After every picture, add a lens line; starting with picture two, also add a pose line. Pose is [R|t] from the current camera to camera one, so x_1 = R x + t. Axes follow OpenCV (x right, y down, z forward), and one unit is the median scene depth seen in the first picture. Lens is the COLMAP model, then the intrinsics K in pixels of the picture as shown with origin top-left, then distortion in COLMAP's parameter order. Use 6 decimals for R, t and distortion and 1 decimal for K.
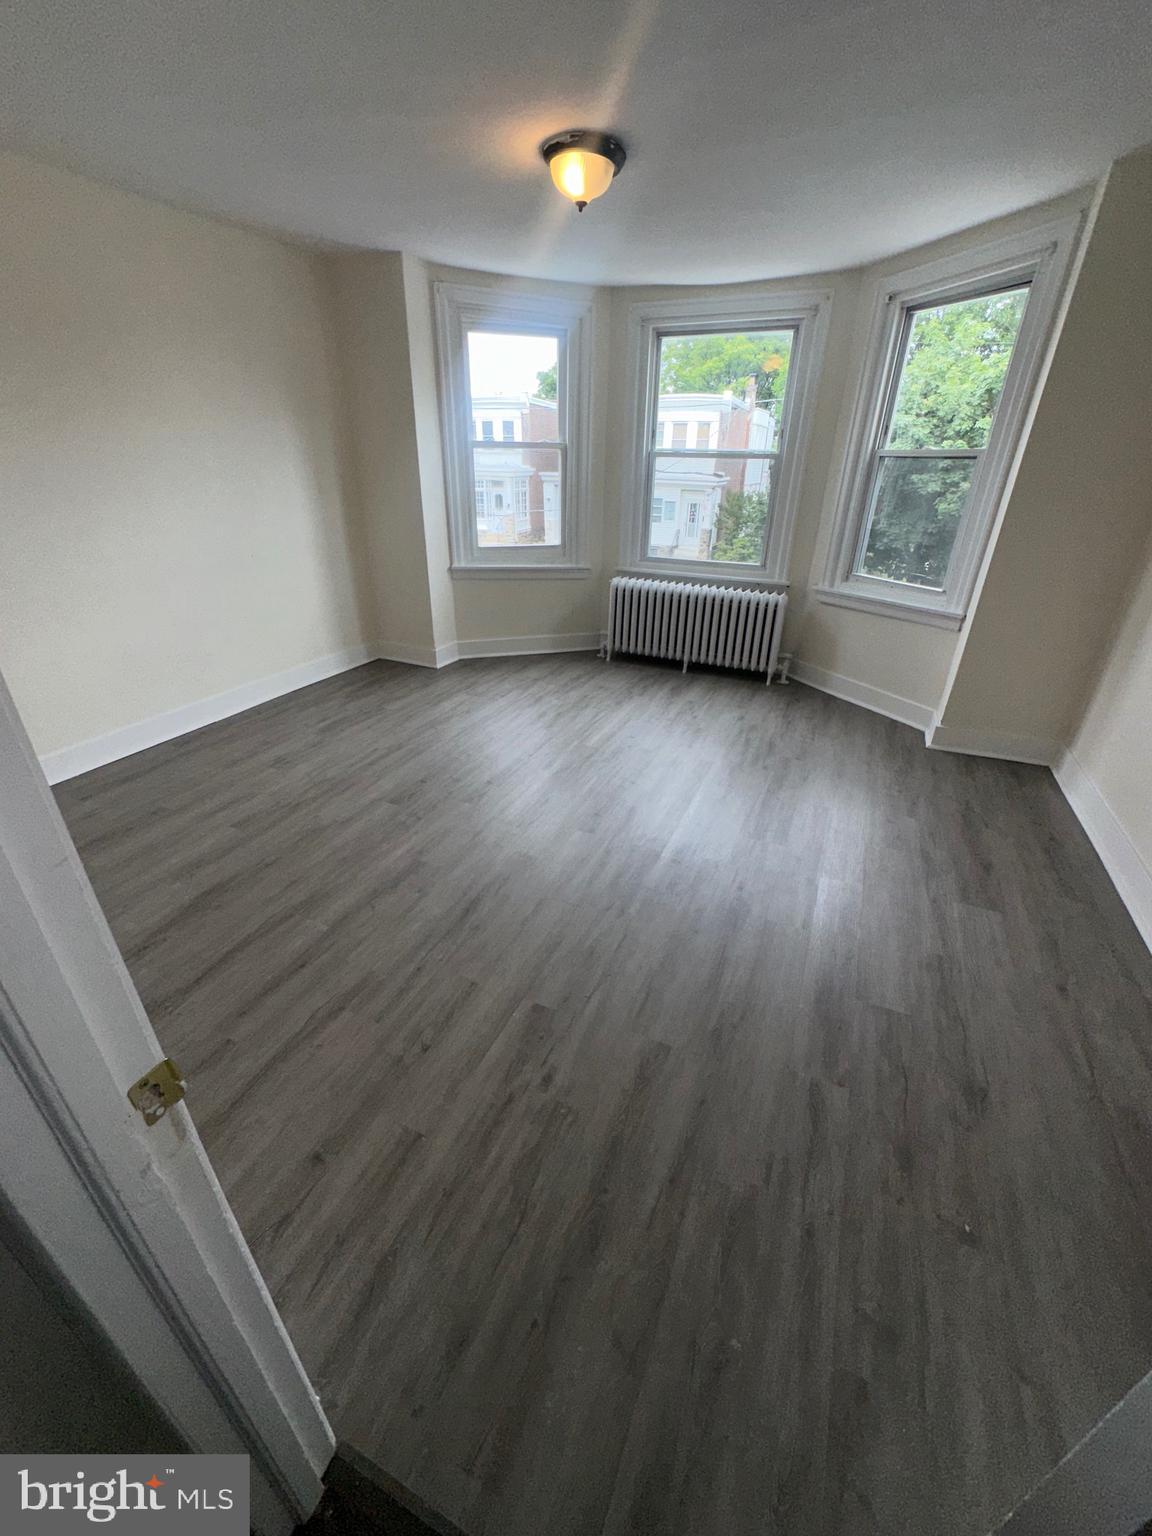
lens RADIAL K [[609.3, 0, 576.0], [0, 609.3, 768.0], [0, 0, 1]] dist [-0.000840, 0.000055]
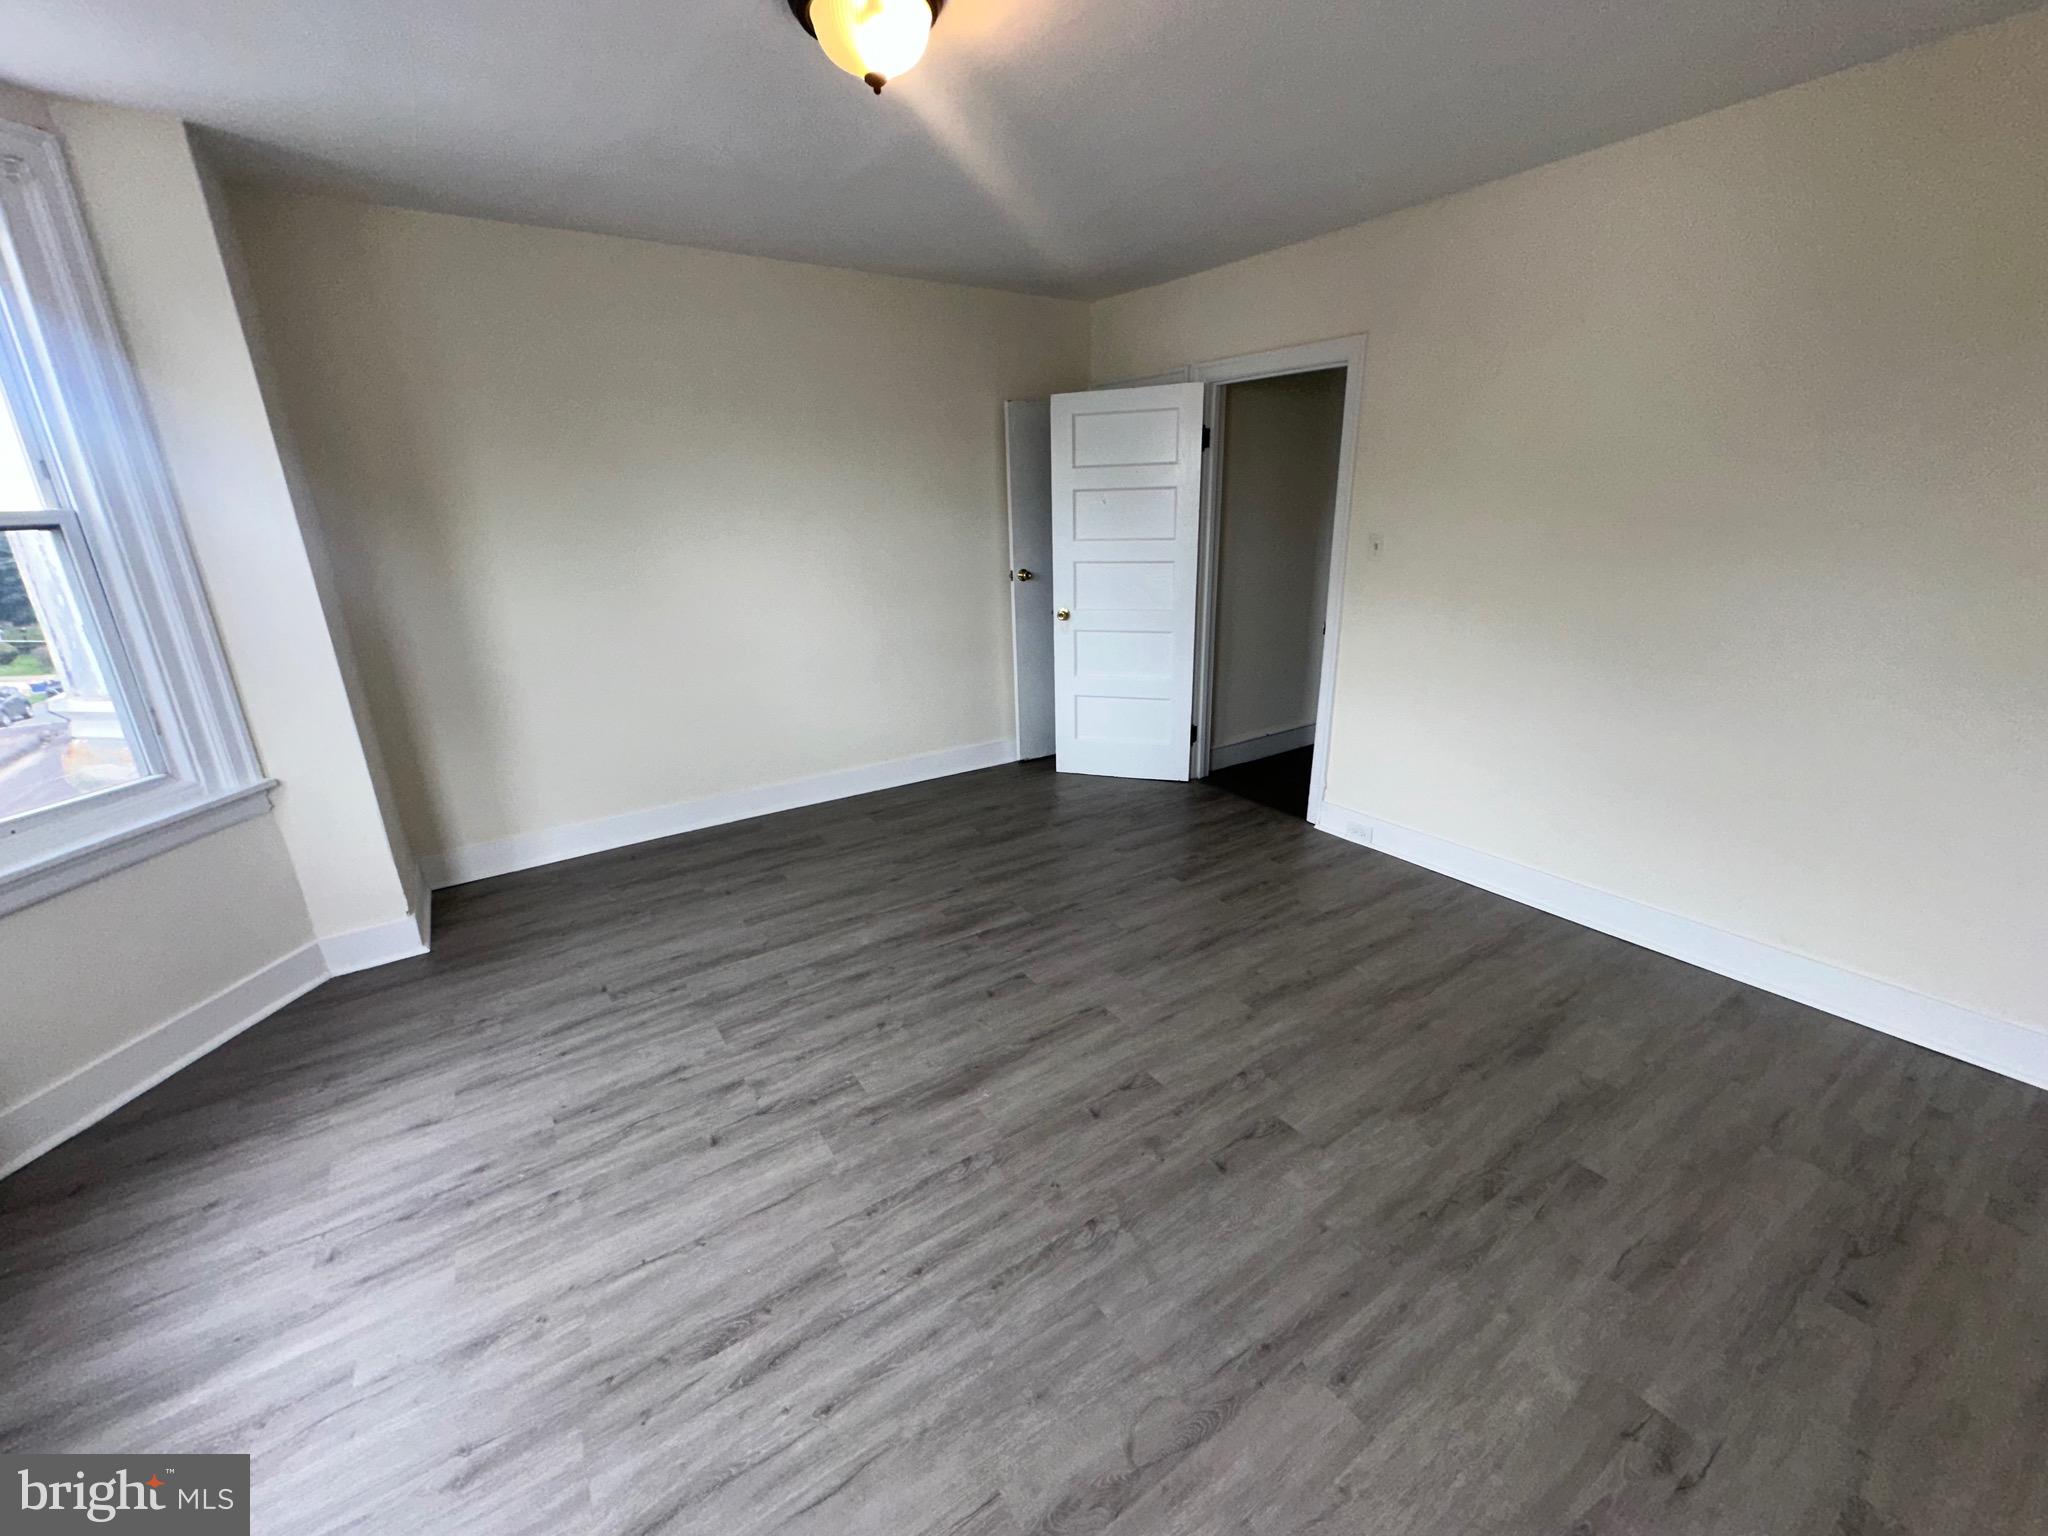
lens RADIAL K [[816.3, 0, 1024.0], [0, 816.3, 768.0], [0, 0, 1]] dist [0.001160, 0.000155]
pose [[-0.847265, -0.157379, 0.507320, -0.312959], [0.252172, 0.721424, 0.644946, -0.509618], [-0.467494, 0.674373, -0.571551, 0.973371]]
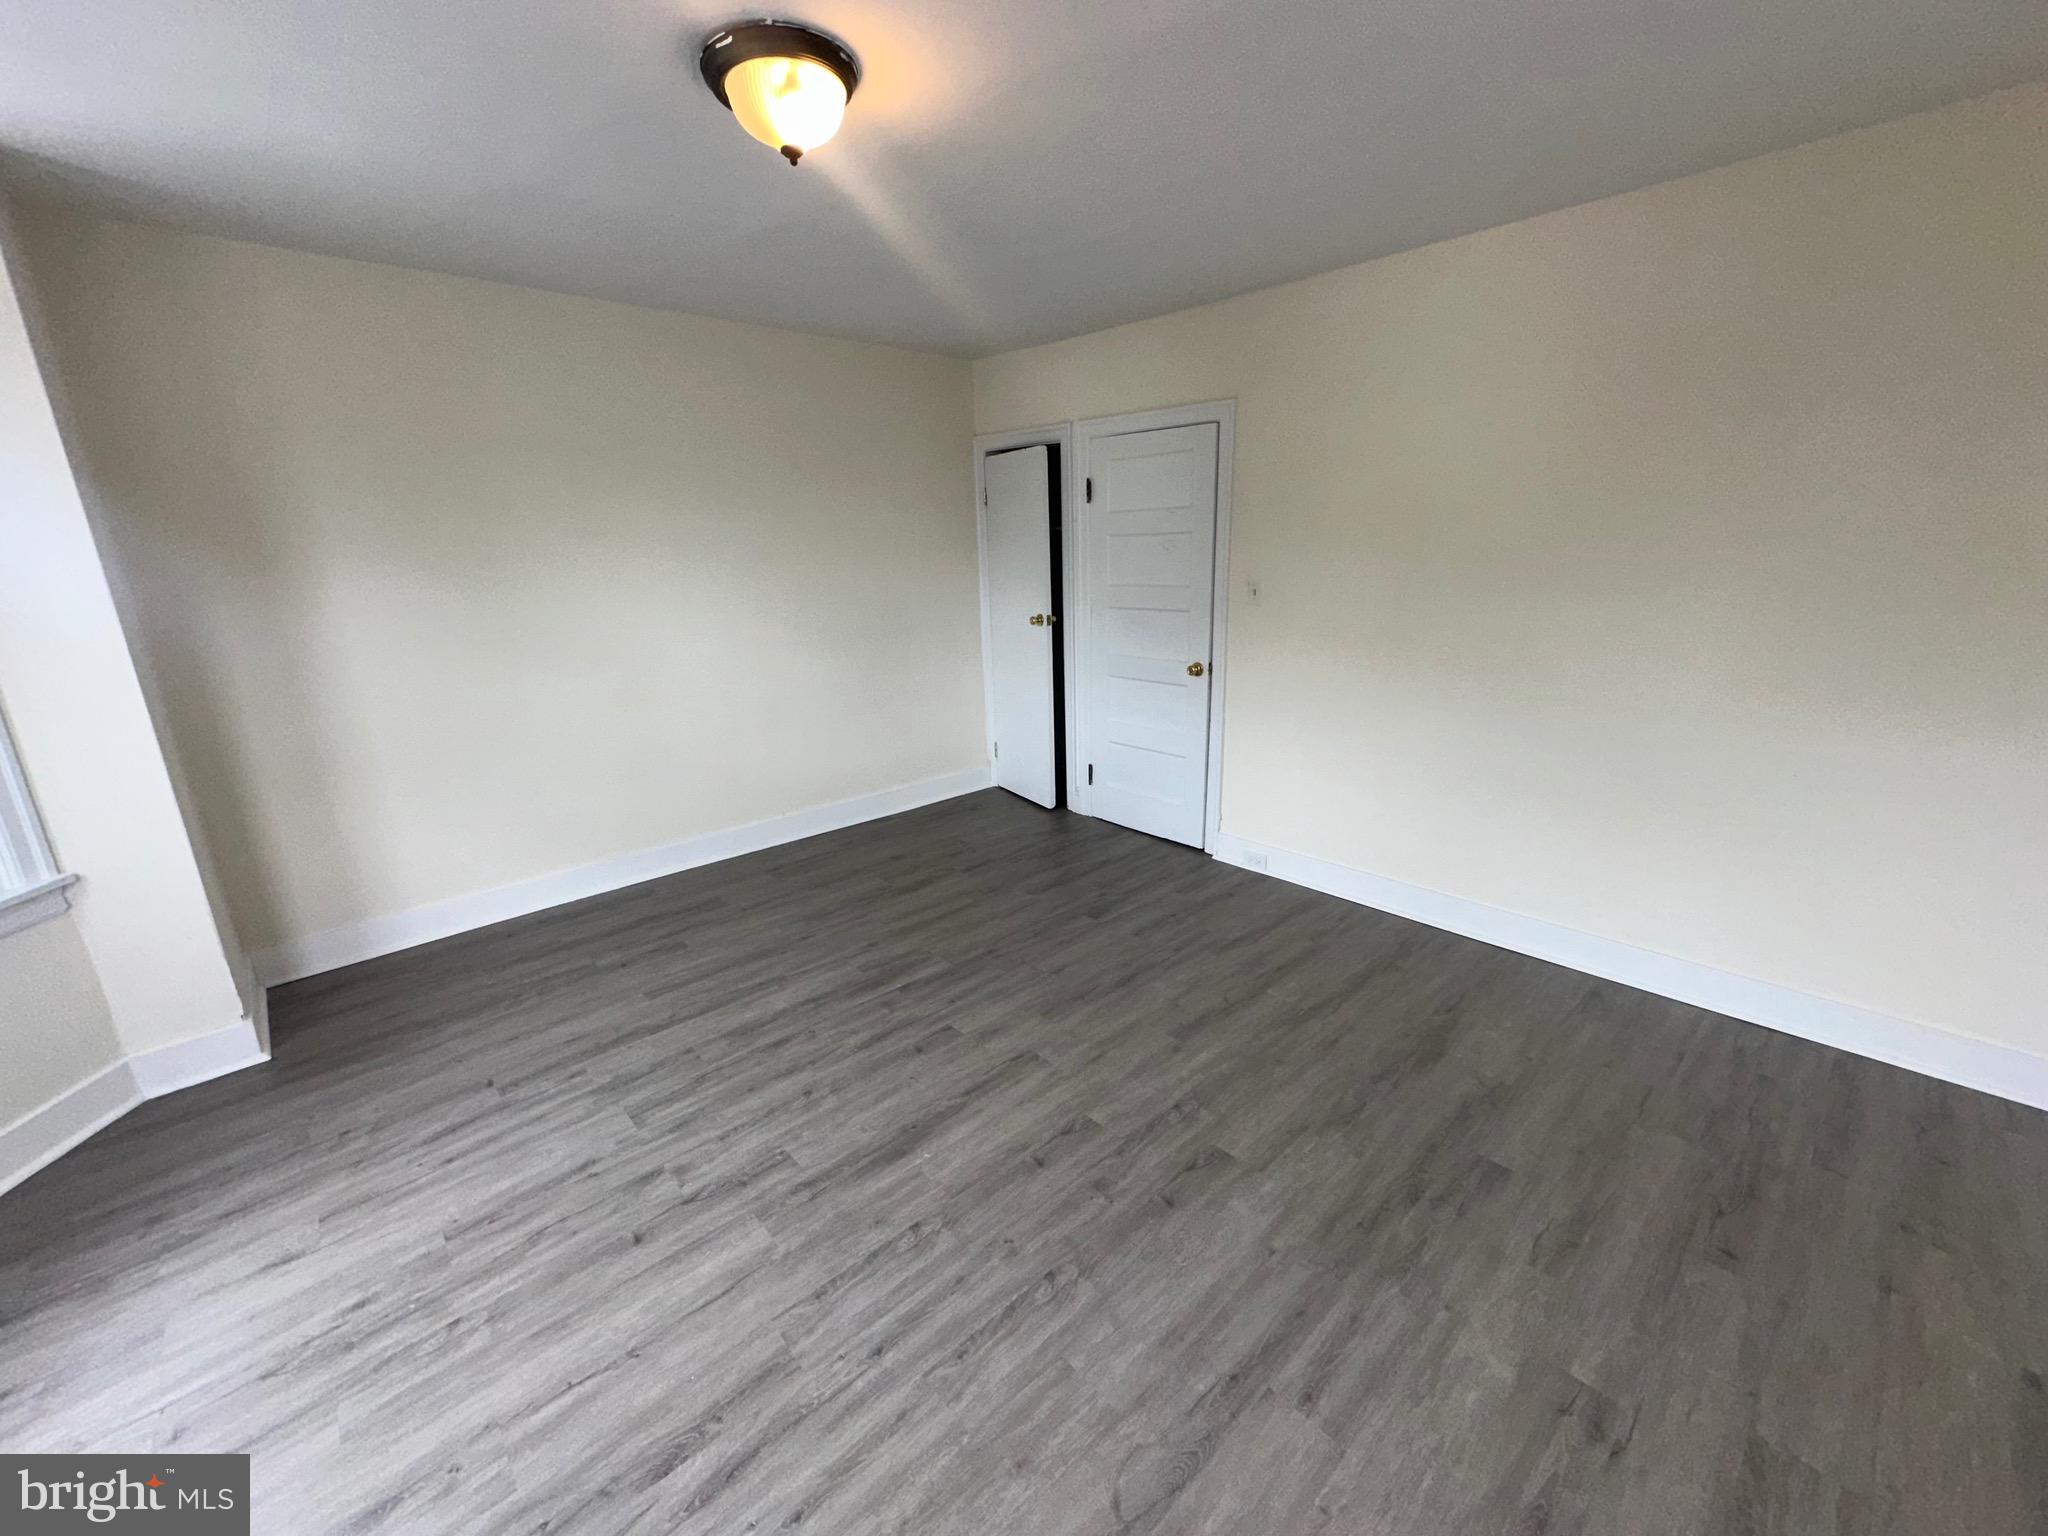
lens RADIAL K [[816.3, 0, 1024.0], [0, 816.3, 768.0], [0, 0, 1]] dist [0.001160, 0.000155]
pose [[-0.918240, -0.094343, 0.384622, -0.287391], [0.191767, 0.743825, 0.640273, -0.523451], [-0.346497, 0.661682, -0.664919, 0.986117]]
